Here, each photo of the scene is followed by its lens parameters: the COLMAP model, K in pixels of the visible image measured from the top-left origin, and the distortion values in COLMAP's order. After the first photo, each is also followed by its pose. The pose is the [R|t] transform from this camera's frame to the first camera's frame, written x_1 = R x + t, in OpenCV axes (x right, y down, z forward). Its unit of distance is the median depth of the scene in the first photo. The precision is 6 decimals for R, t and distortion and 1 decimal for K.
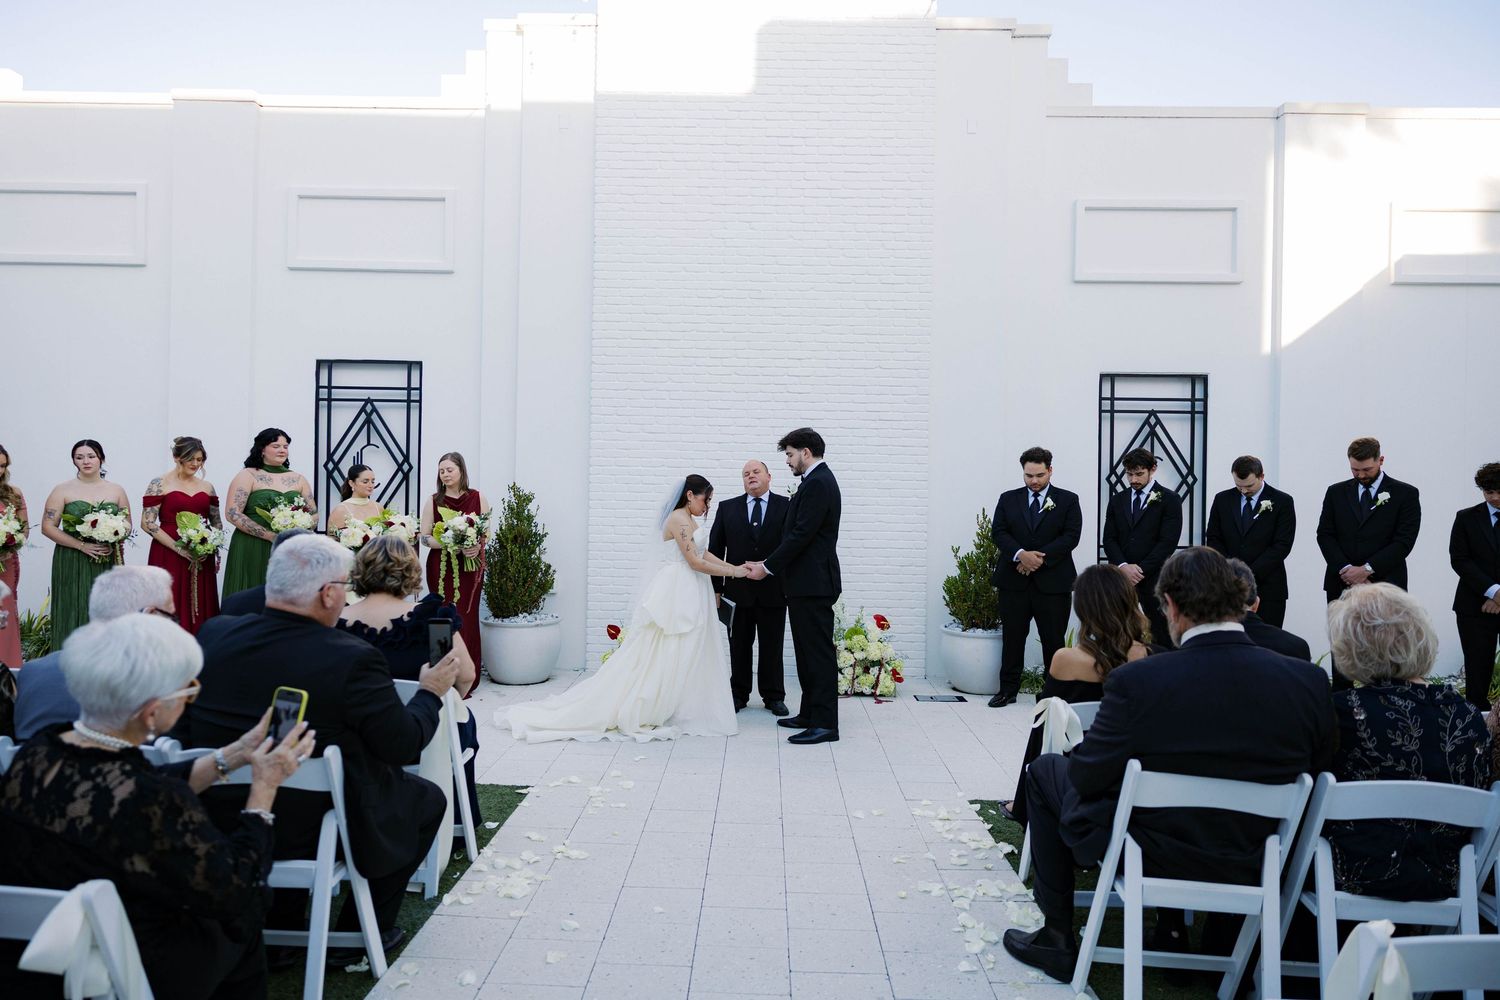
lens RADIAL K [[1004.8, 0, 750.0], [0, 1004.8, 500.0], [0, 0, 1]] dist [0.000898, 0.002524]
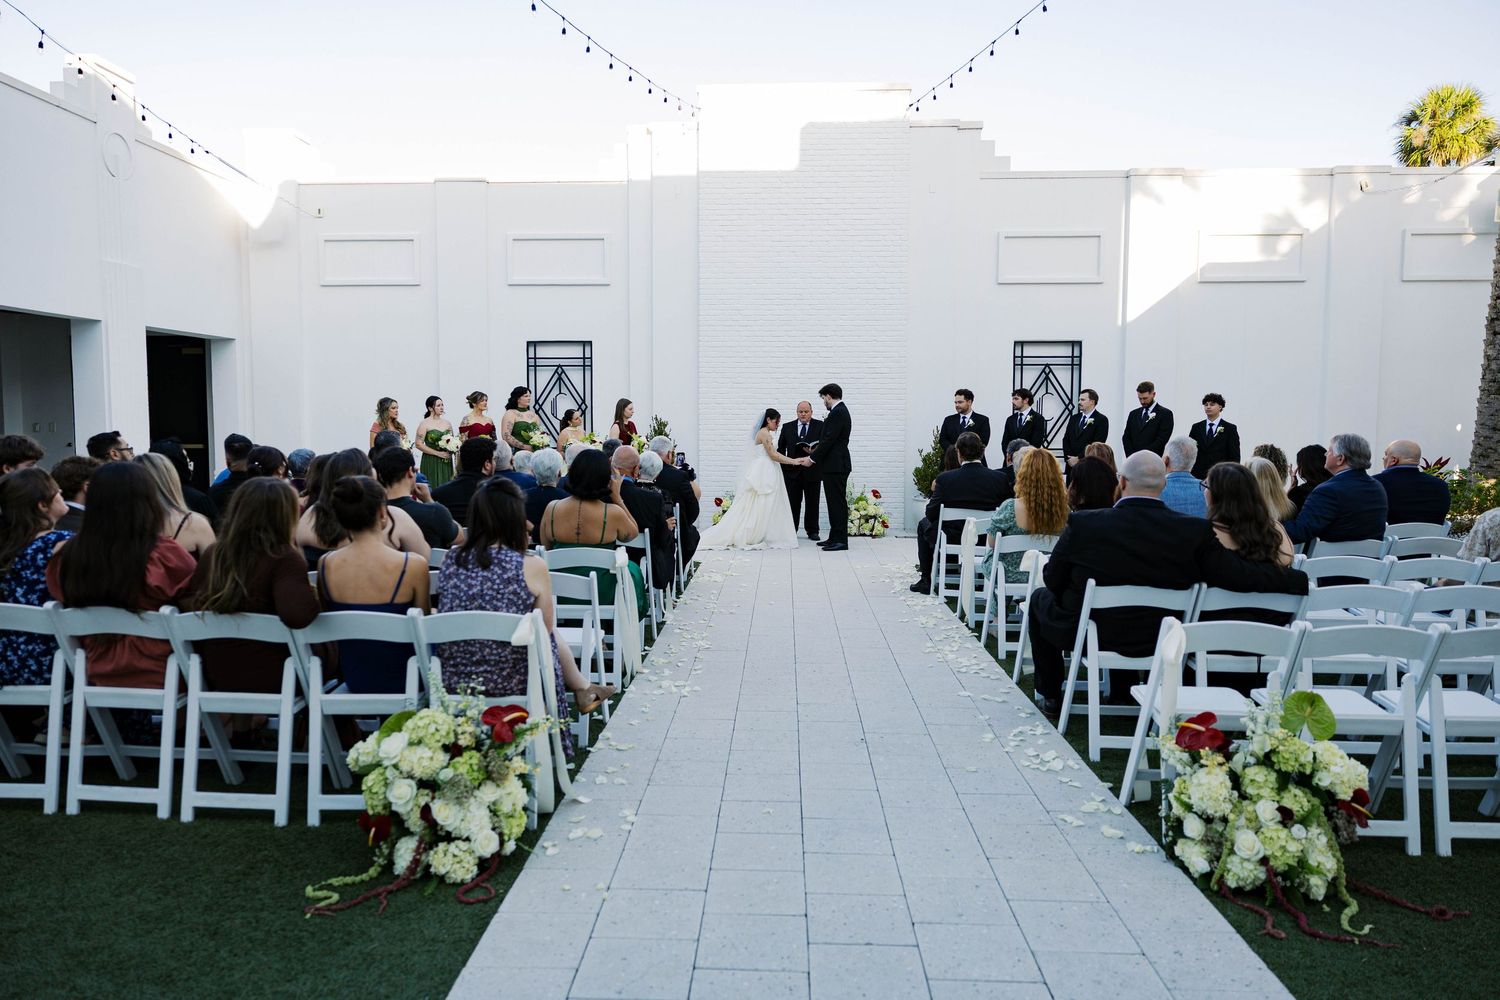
lens RADIAL K [[940.5, 0, 750.0], [0, 940.5, 500.0], [0, 0, 1]] dist [-0.000940, 0.021876]
pose [[0.999490, -0.013324, -0.029025, -0.035091], [0.015447, 0.997124, 0.074202, 0.009730], [0.027953, -0.074613, 0.996821, -0.573814]]
